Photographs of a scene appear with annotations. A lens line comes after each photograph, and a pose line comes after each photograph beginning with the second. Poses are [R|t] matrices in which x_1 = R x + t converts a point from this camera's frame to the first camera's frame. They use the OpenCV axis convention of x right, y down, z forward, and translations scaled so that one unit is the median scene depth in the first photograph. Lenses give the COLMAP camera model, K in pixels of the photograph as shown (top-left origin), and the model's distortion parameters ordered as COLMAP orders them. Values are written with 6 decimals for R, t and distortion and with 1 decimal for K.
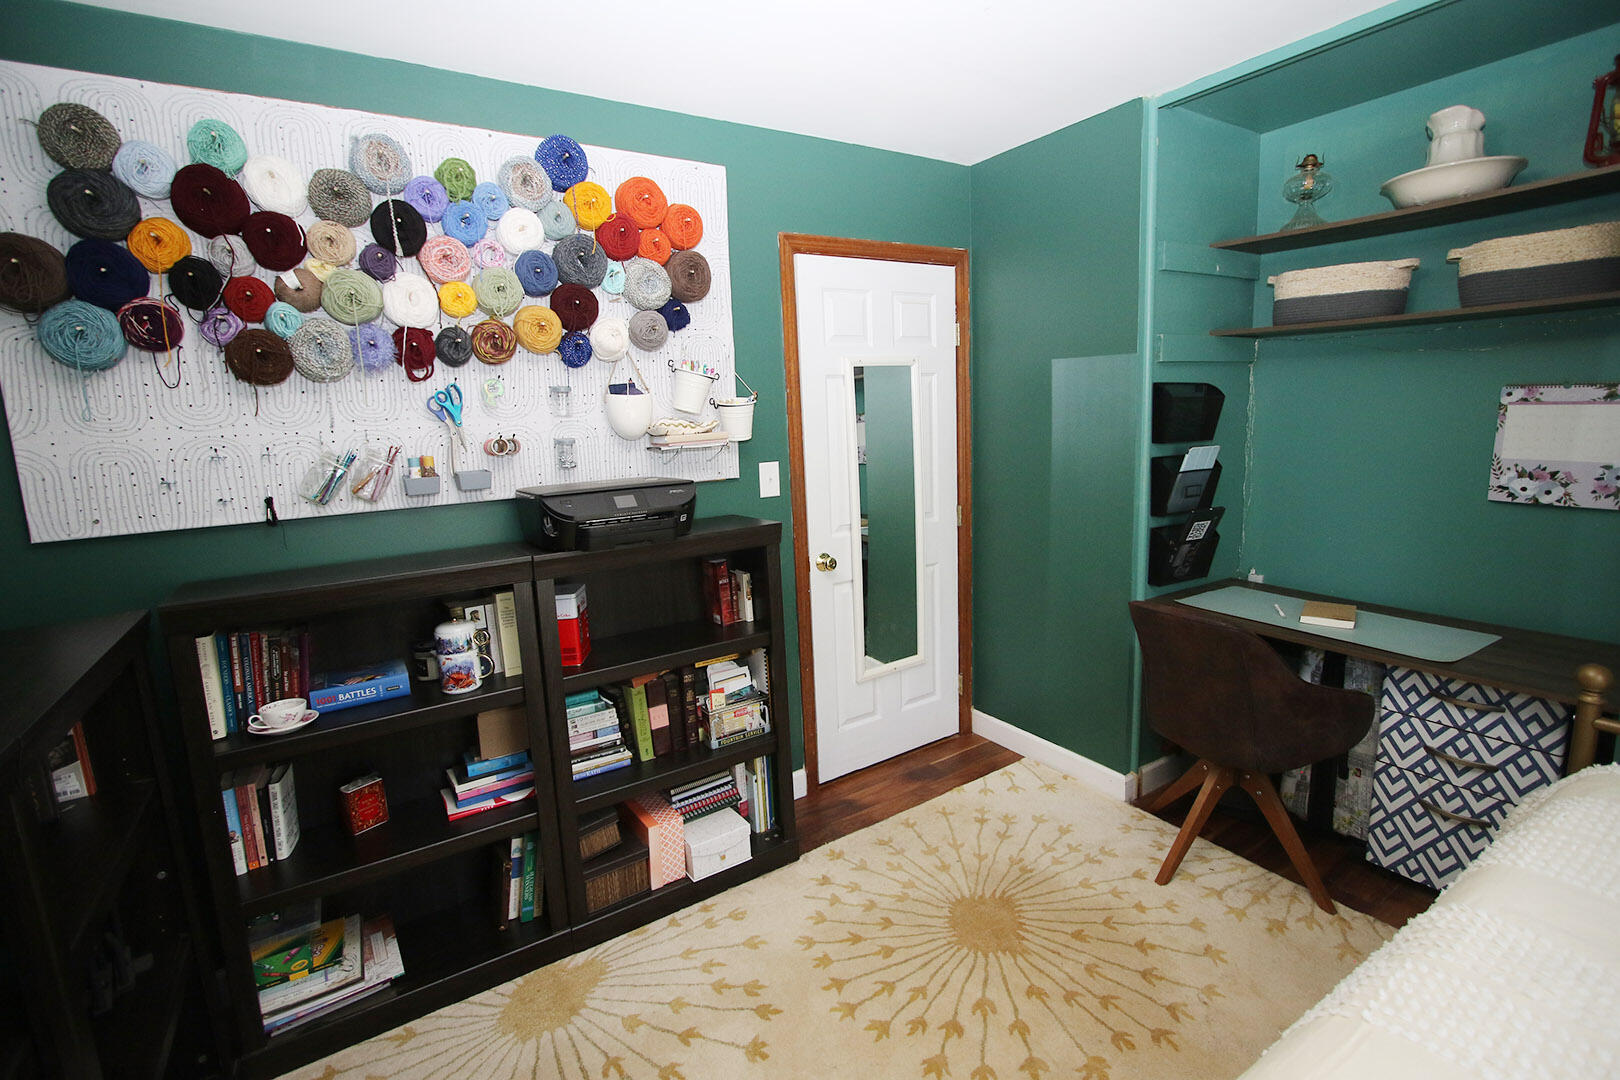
lens RADIAL K [[747.5, 0, 810.4], [0, 747.5, 535.2], [0, 0, 1]] dist [-0.007836, -0.001199]
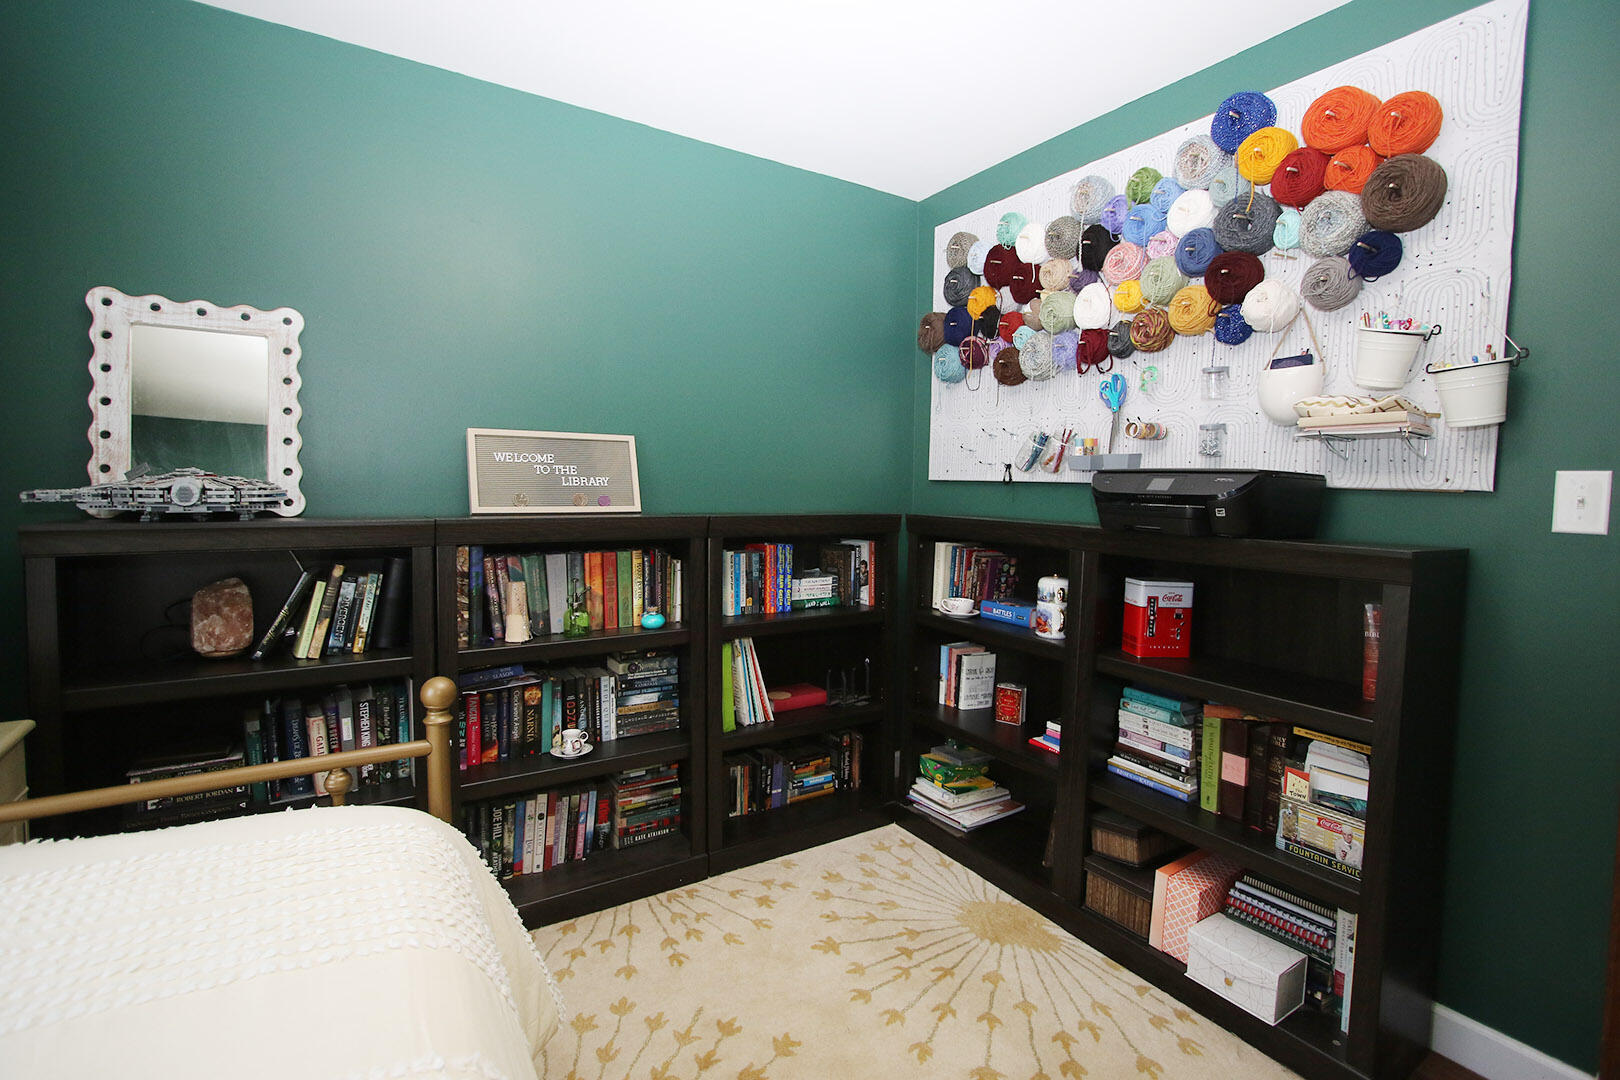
lens RADIAL K [[747.5, 0, 810.6], [0, 747.5, 536.1], [0, 0, 1]] dist [-0.007836, -0.001199]
pose [[-0.010172, 0.109582, -0.993926, 0.609826], [-0.190957, 0.975471, 0.109502, -0.000739], [0.981546, 0.190911, 0.011003, 0.535676]]
